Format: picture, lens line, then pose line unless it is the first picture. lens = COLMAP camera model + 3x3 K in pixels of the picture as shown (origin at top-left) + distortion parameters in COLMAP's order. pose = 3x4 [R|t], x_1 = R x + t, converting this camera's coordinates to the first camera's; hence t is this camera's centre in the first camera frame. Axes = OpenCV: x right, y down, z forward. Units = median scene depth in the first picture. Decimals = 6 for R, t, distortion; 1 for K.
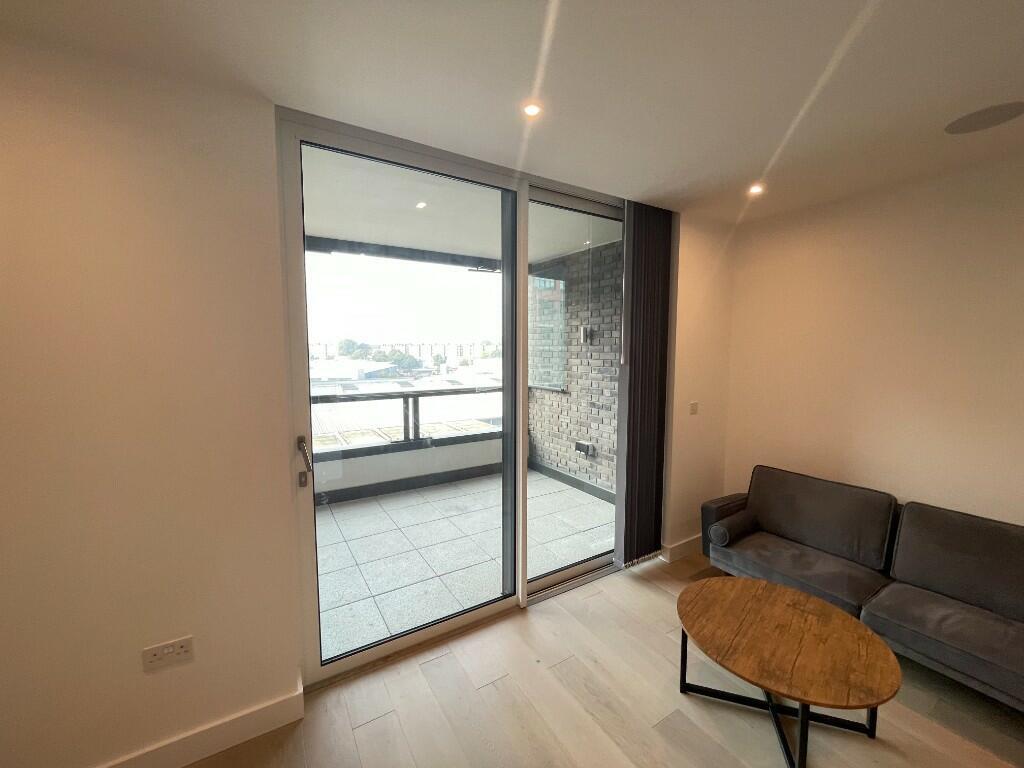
lens RADIAL K [[412.6, 0, 512.0], [0, 412.6, 384.0], [0, 0, 1]] dist [-0.005846, -0.000020]
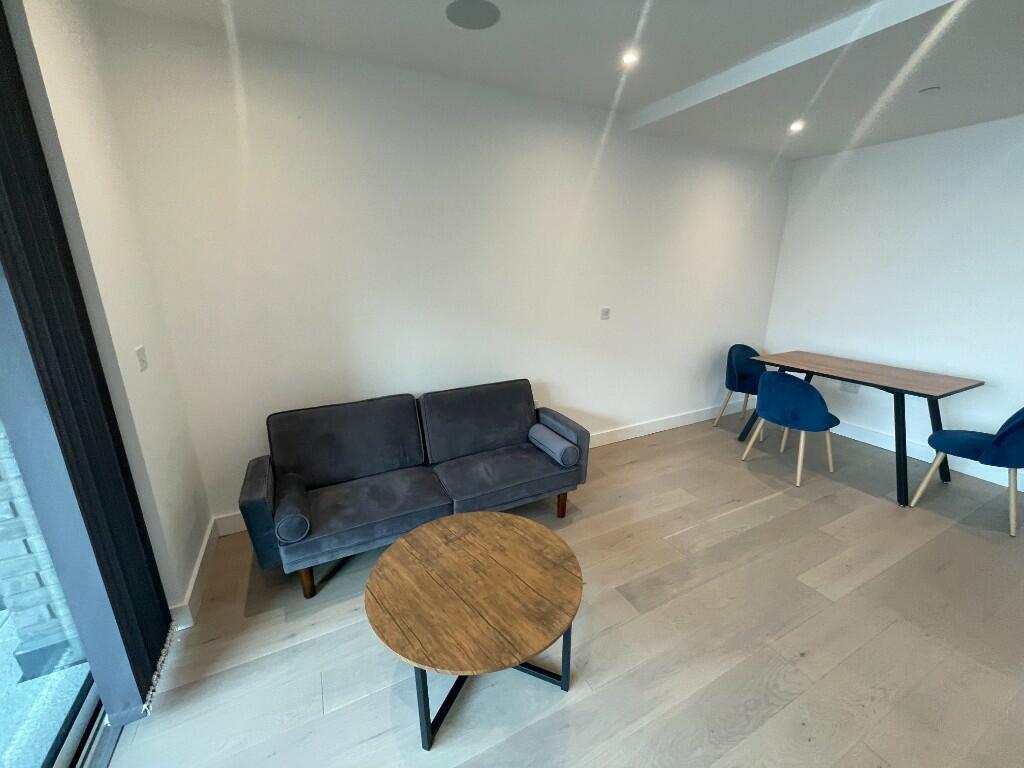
lens RADIAL K [[412.6, 0, 512.0], [0, 412.6, 384.0], [0, 0, 1]] dist [-0.005846, -0.000020]
pose [[0.073990, -0.273137, 0.959126, -0.062774], [0.080455, 0.960262, 0.267254, -0.014276], [-0.994008, 0.057392, 0.093025, 0.647447]]
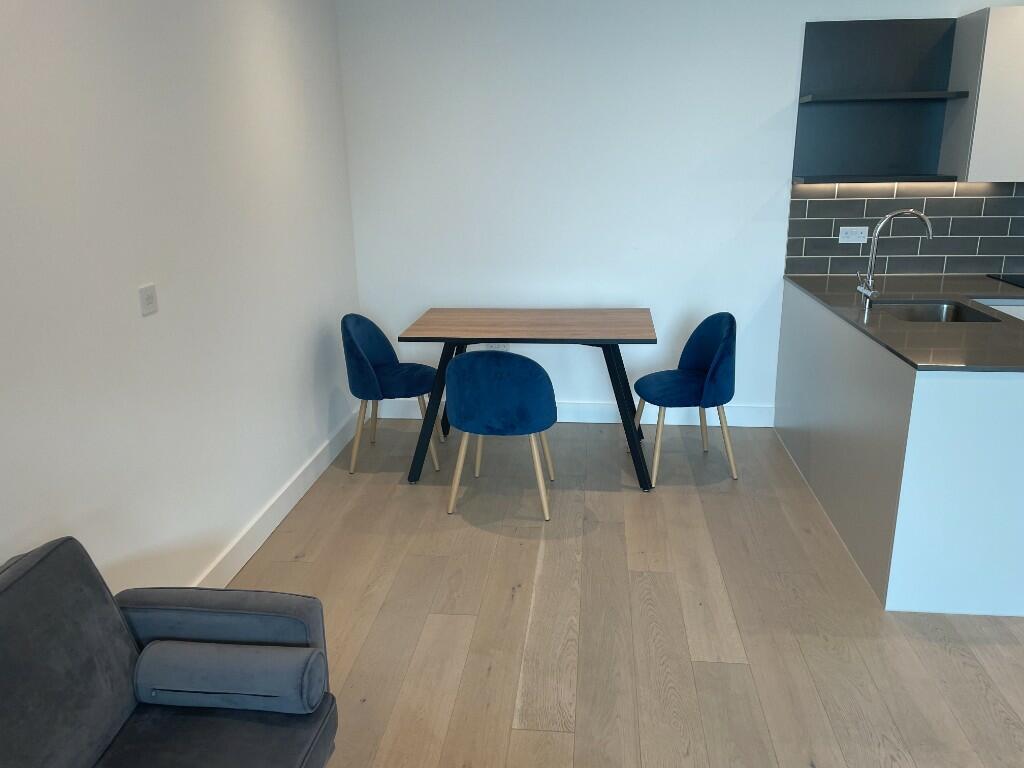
lens RADIAL K [[765.6, 0, 512.0], [0, 765.6, 384.0], [0, 0, 1]] dist [0.066056, -0.114533]
pose [[-0.794861, -0.158647, 0.585685, 0.303529], [0.067172, 0.936278, 0.344777, -0.059341], [-0.603062, 0.313391, -0.733554, 0.917492]]
